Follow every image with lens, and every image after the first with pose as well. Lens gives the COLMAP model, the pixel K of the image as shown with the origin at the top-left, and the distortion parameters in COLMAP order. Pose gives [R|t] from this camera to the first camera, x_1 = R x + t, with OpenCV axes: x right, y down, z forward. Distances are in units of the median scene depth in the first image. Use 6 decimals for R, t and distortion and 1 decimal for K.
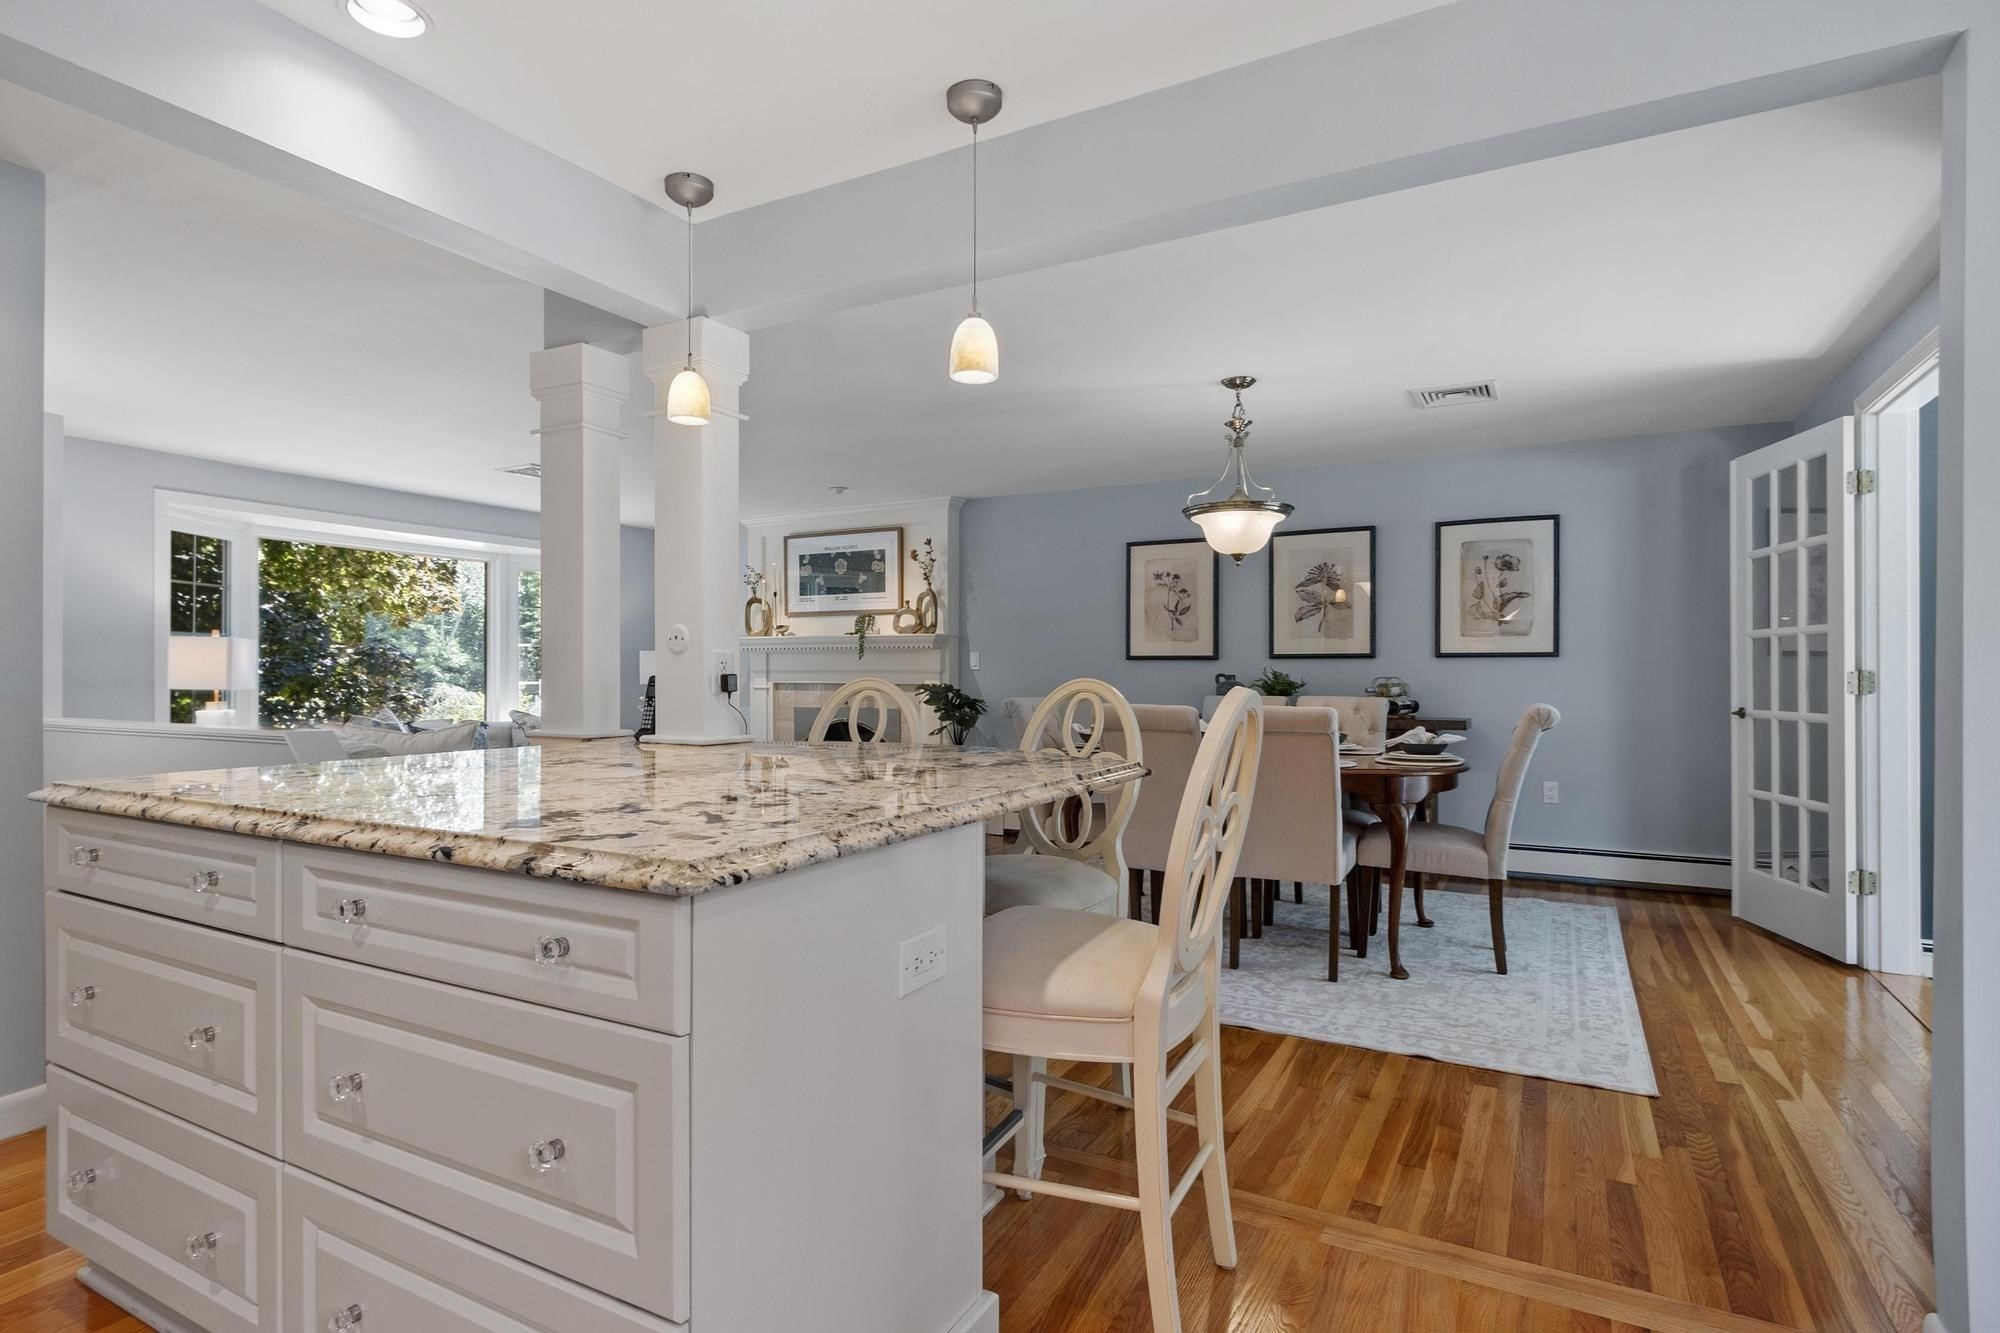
lens RADIAL K [[1027.4, 0, 997.7], [0, 1027.4, 673.8], [0, 0, 1]] dist [0.001277, 0.000455]
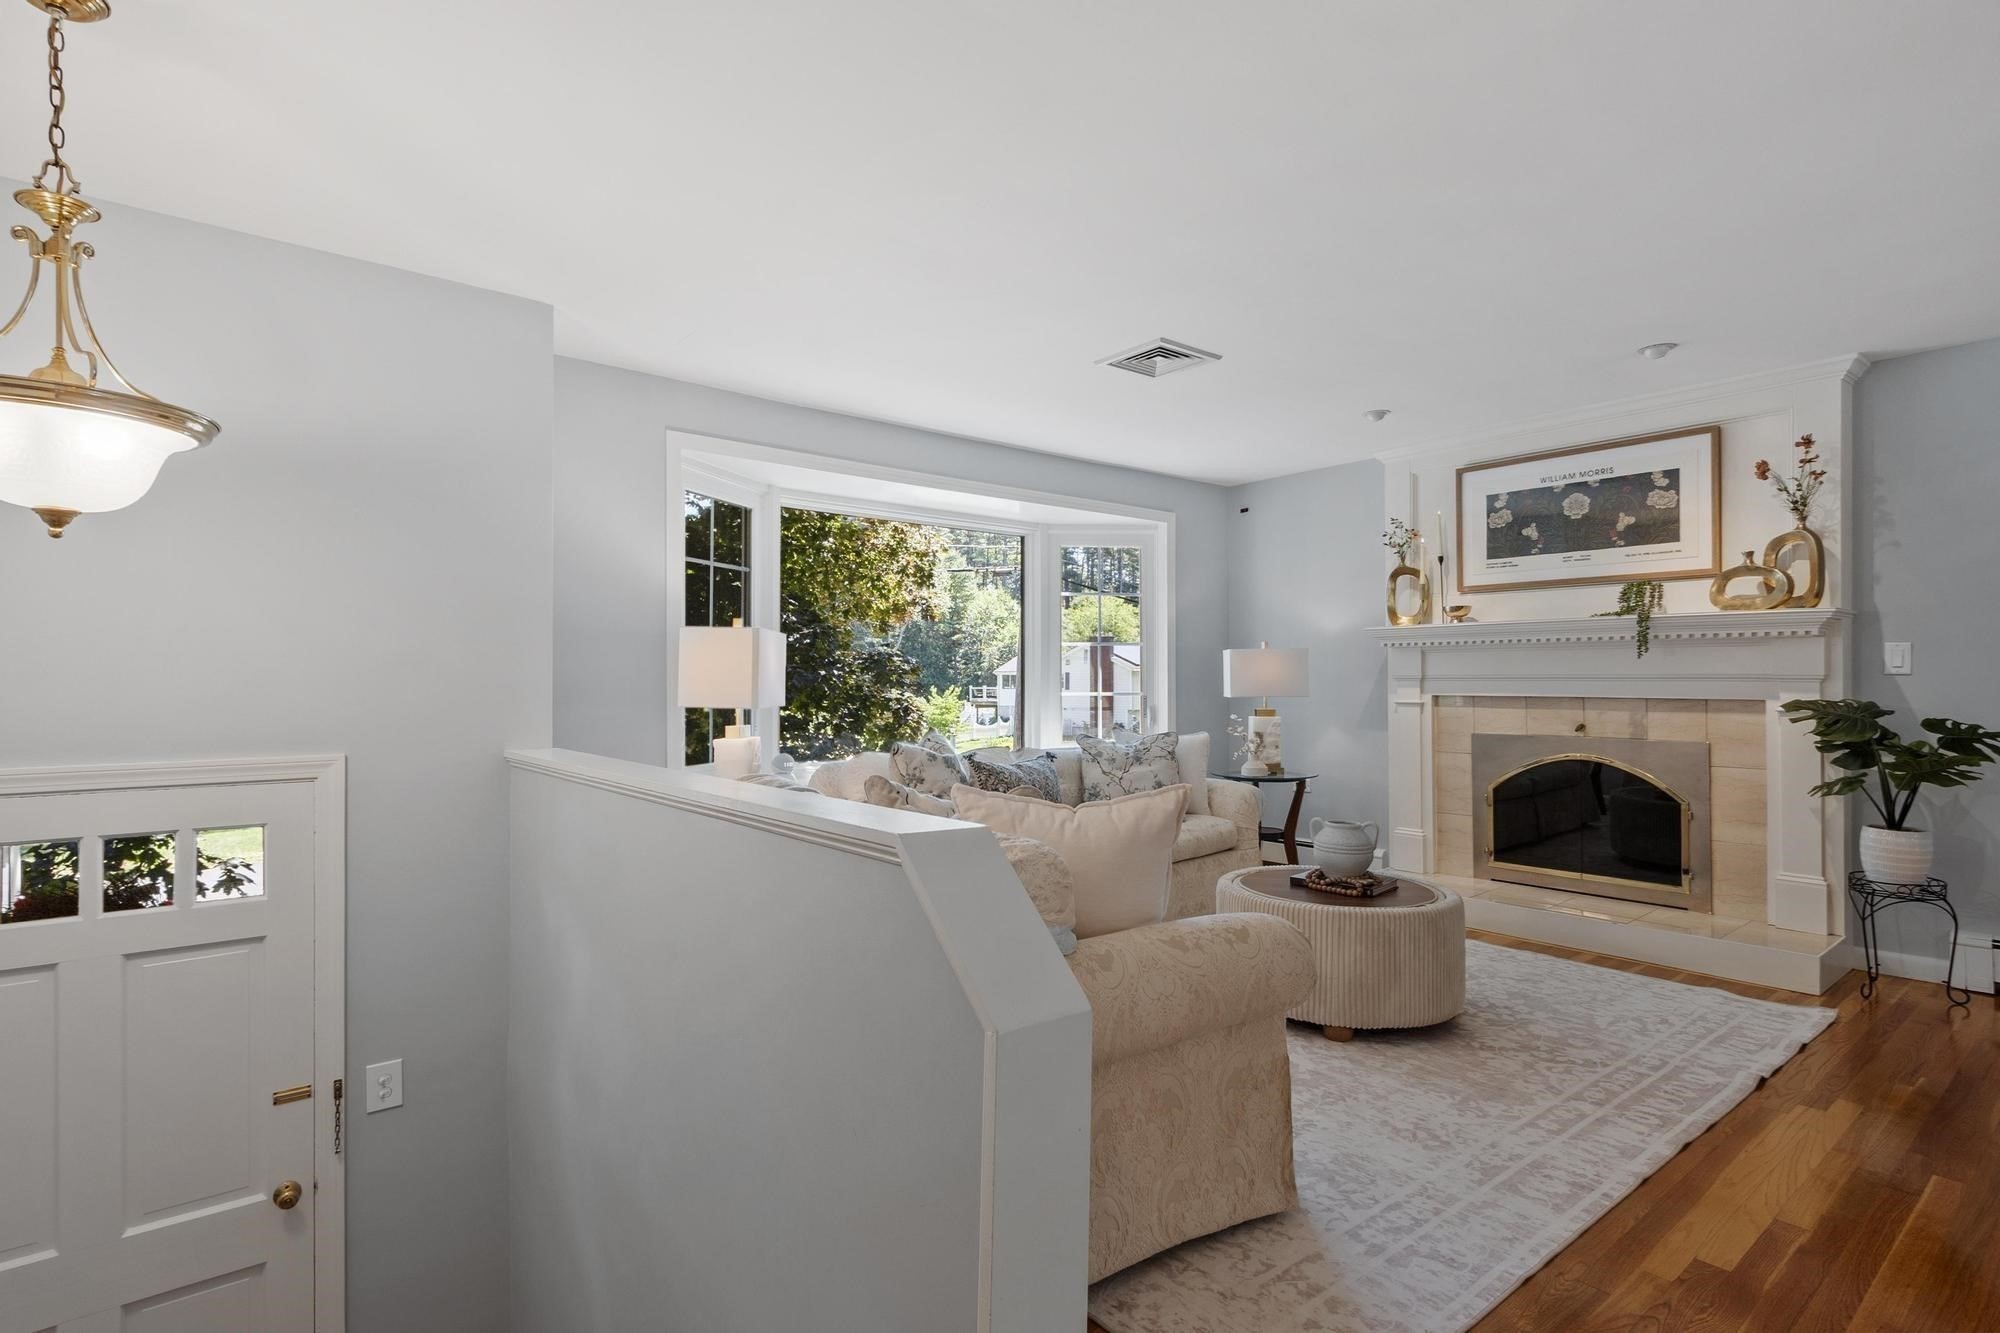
lens RADIAL K [[993.3, 0, 988.6], [0, 993.3, 670.3], [0, 0, 1]] dist [-0.002217, -0.000256]
pose [[0.925788, -0.006898, -0.377981, -0.263232], [0.003111, 0.999939, -0.010627, -0.001683], [0.378031, 0.008663, 0.925752, 0.333762]]
